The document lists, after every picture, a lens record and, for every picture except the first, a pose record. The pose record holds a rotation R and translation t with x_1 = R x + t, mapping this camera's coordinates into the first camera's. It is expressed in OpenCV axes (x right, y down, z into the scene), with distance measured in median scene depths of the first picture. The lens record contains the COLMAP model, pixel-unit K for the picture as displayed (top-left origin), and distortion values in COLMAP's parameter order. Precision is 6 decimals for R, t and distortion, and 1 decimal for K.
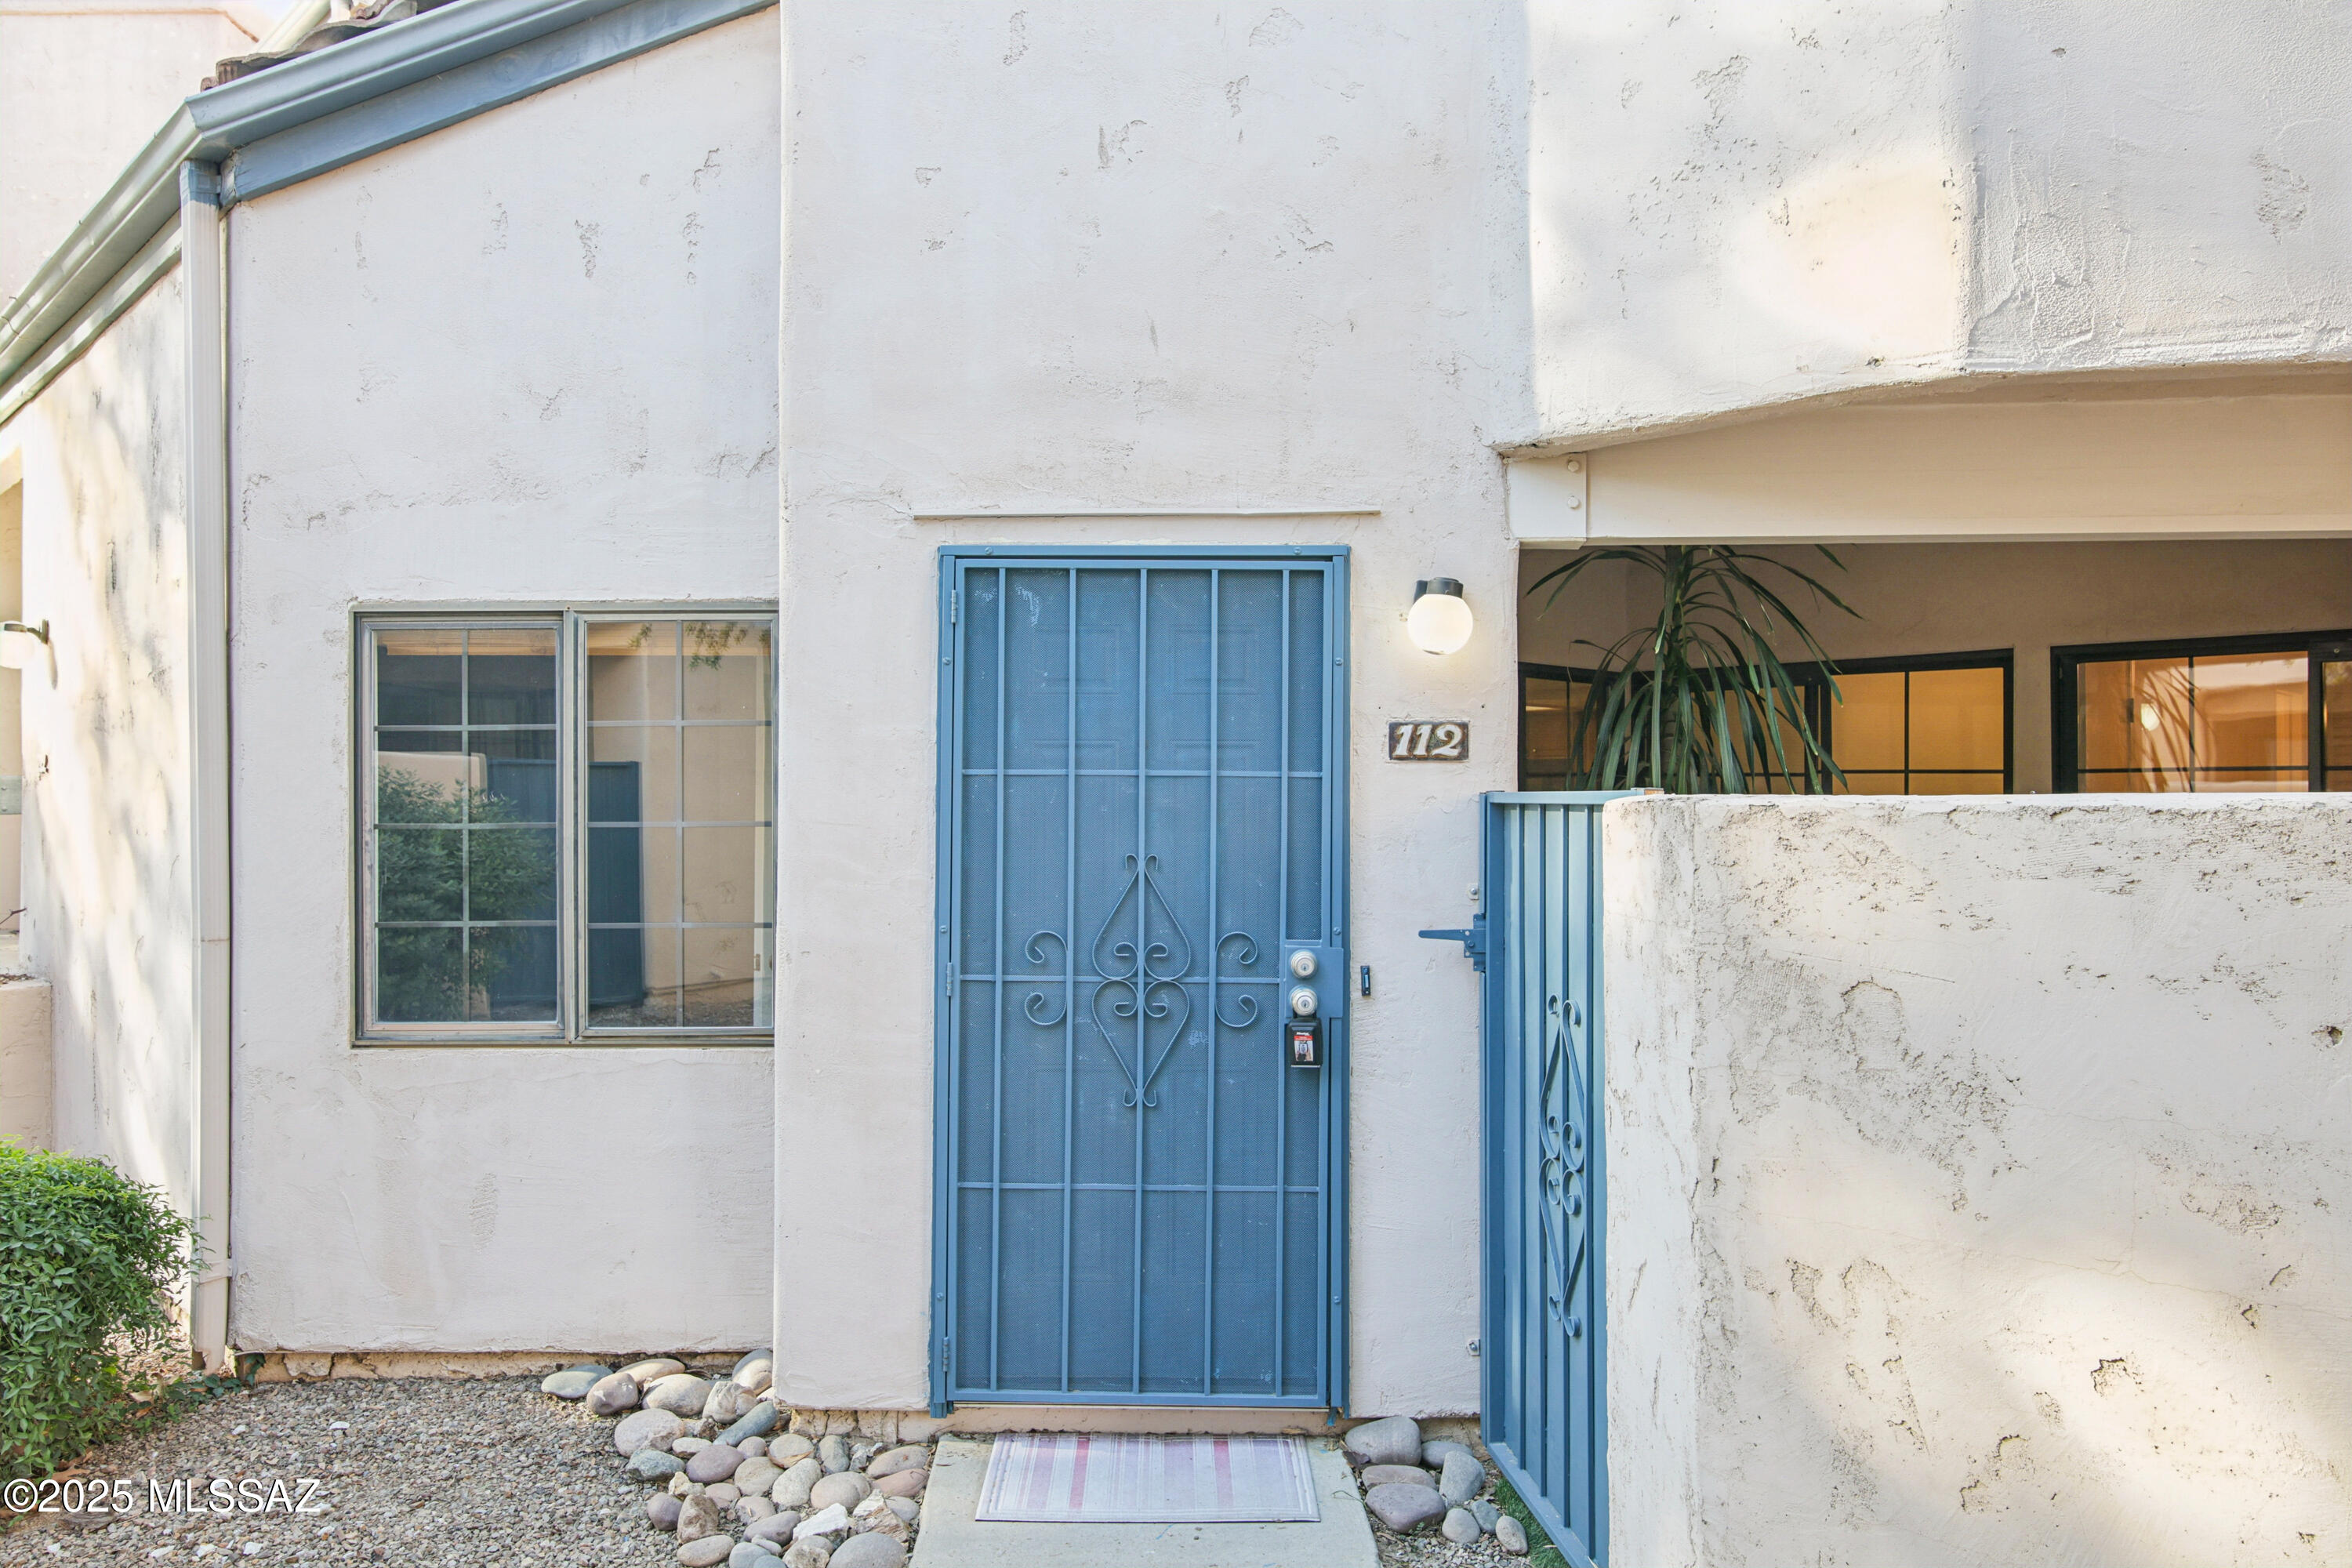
lens RADIAL K [[1513.1, 0, 1174.8], [0, 1513.1, 777.8], [0, 0, 1]] dist [-0.008253, -0.000638]
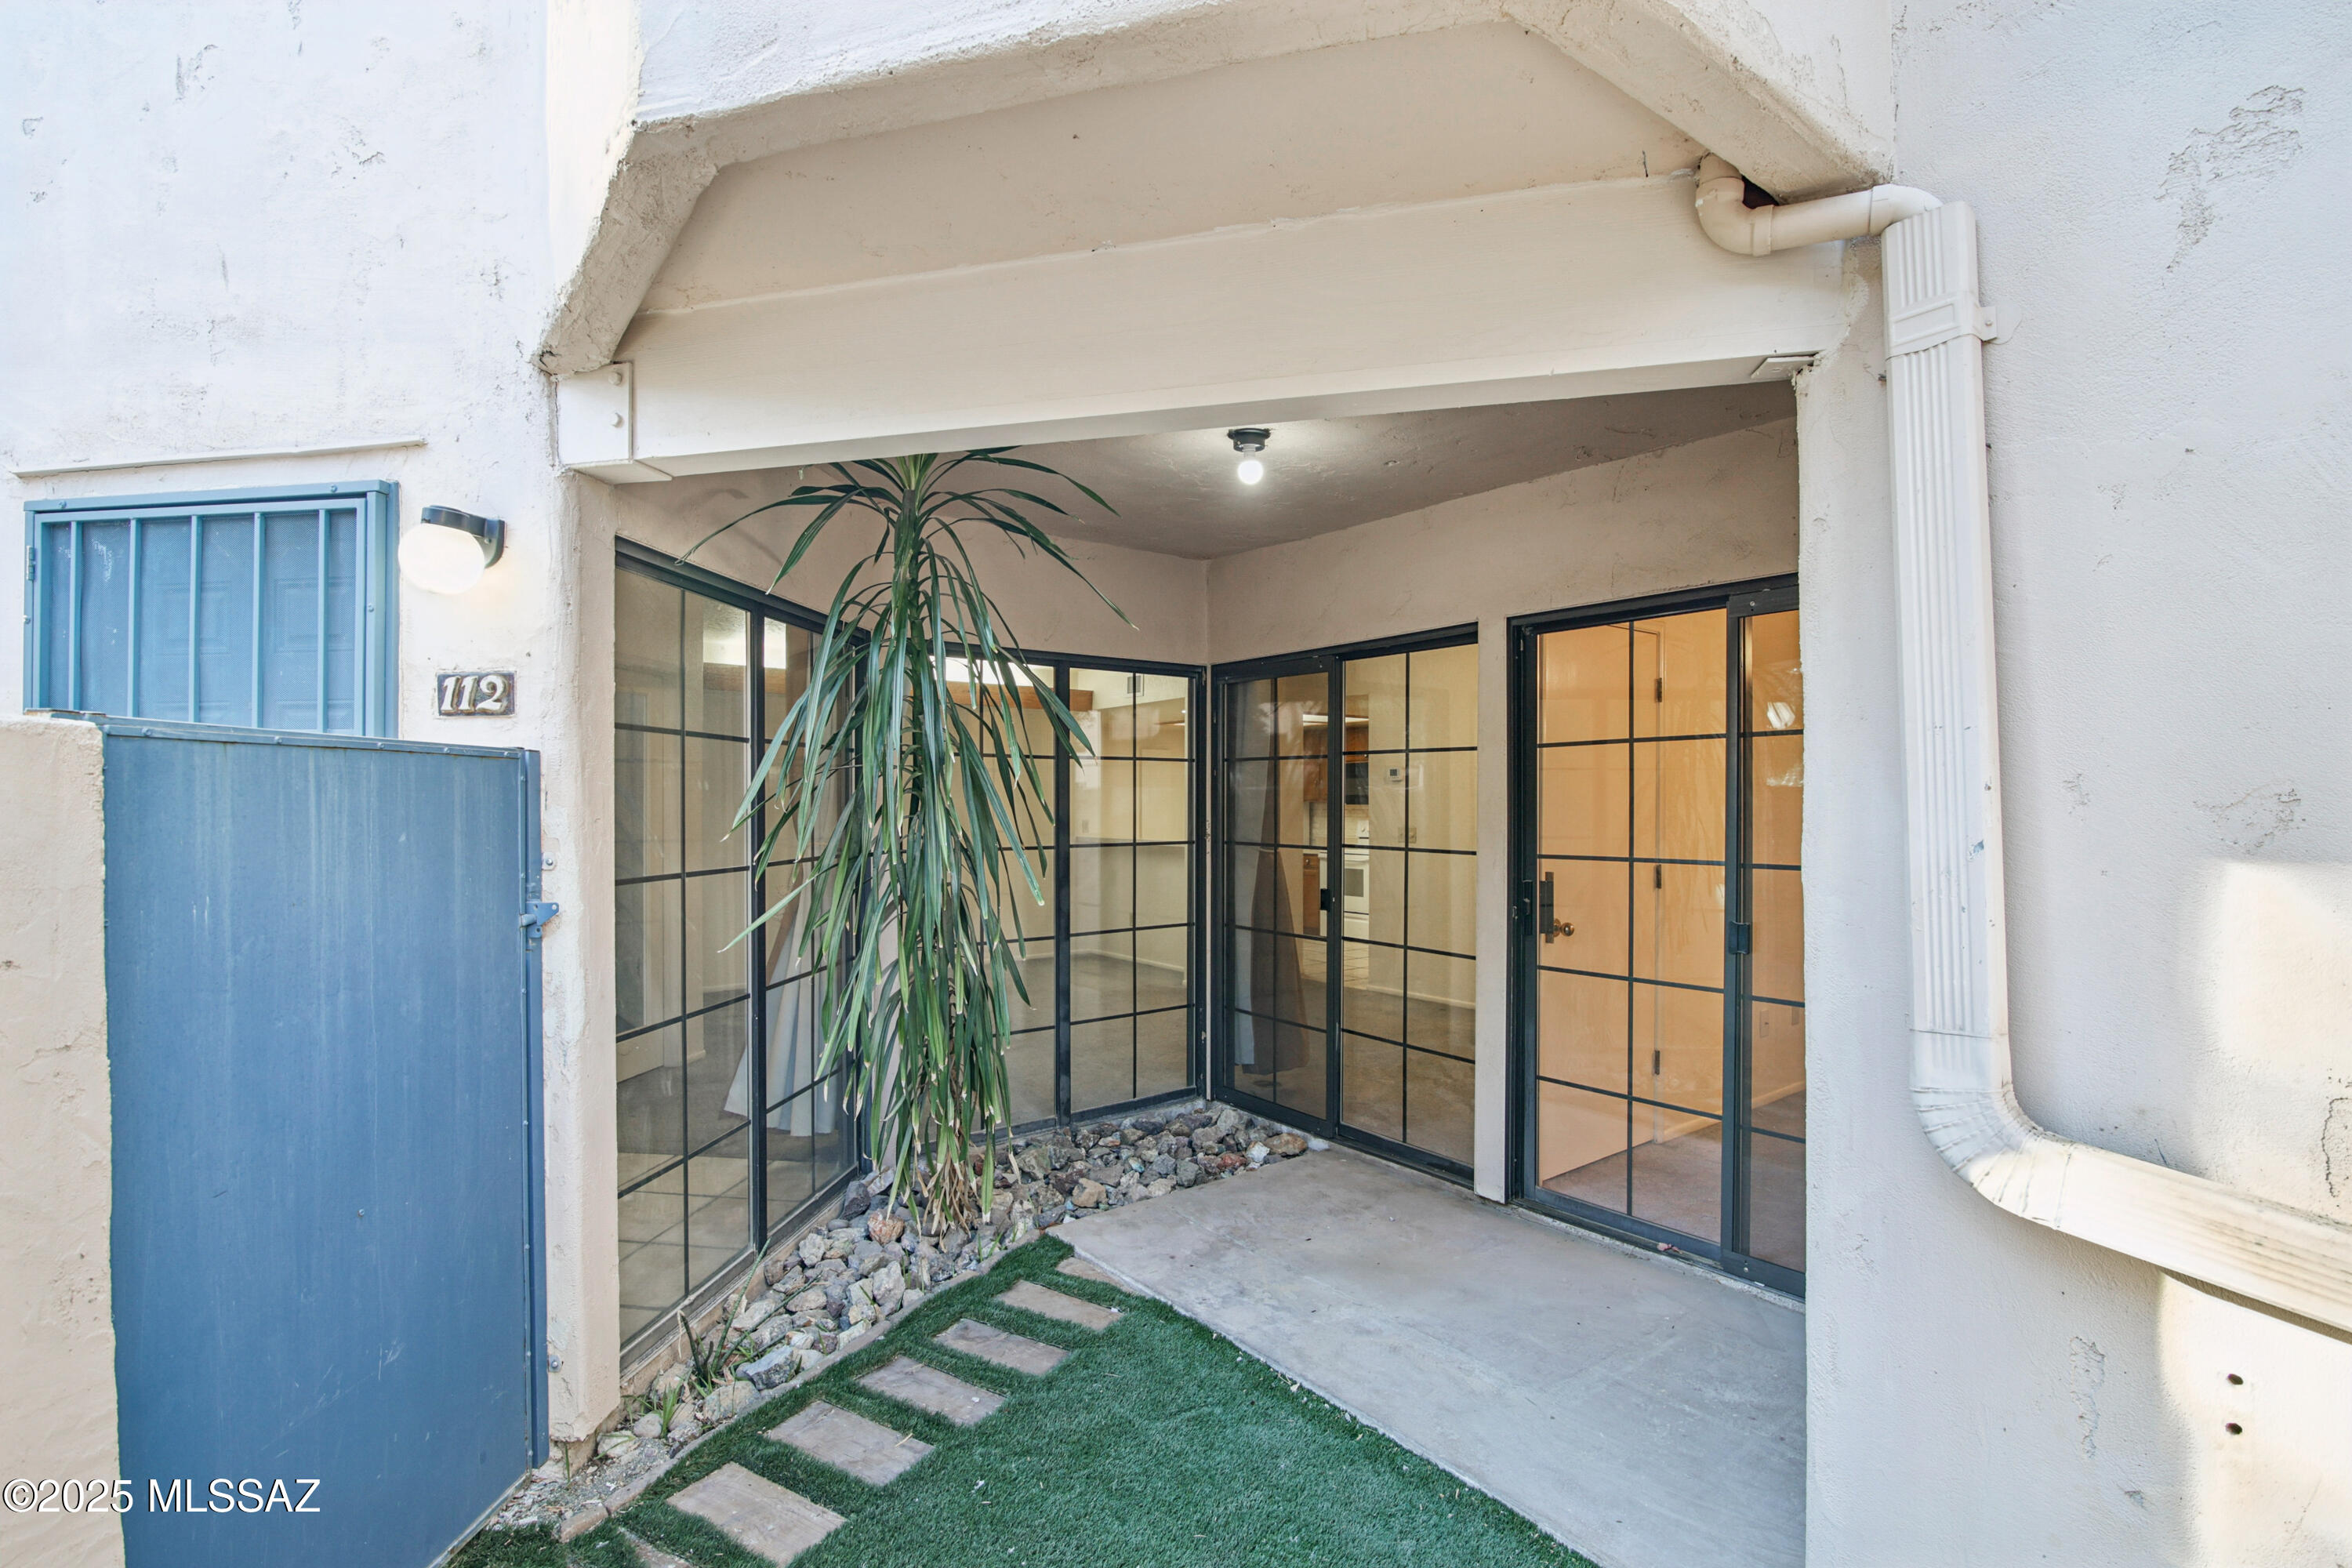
lens RADIAL K [[1078.7, 0, 1177.1], [0, 1078.7, 799.4], [0, 0, 1]] dist [-0.011909, 0.000029]
pose [[0.990693, -0.002006, -0.136100, 0.668744], [0.002436, 0.999993, 0.002992, 0.037268], [0.136093, -0.003296, 0.990691, 0.423518]]
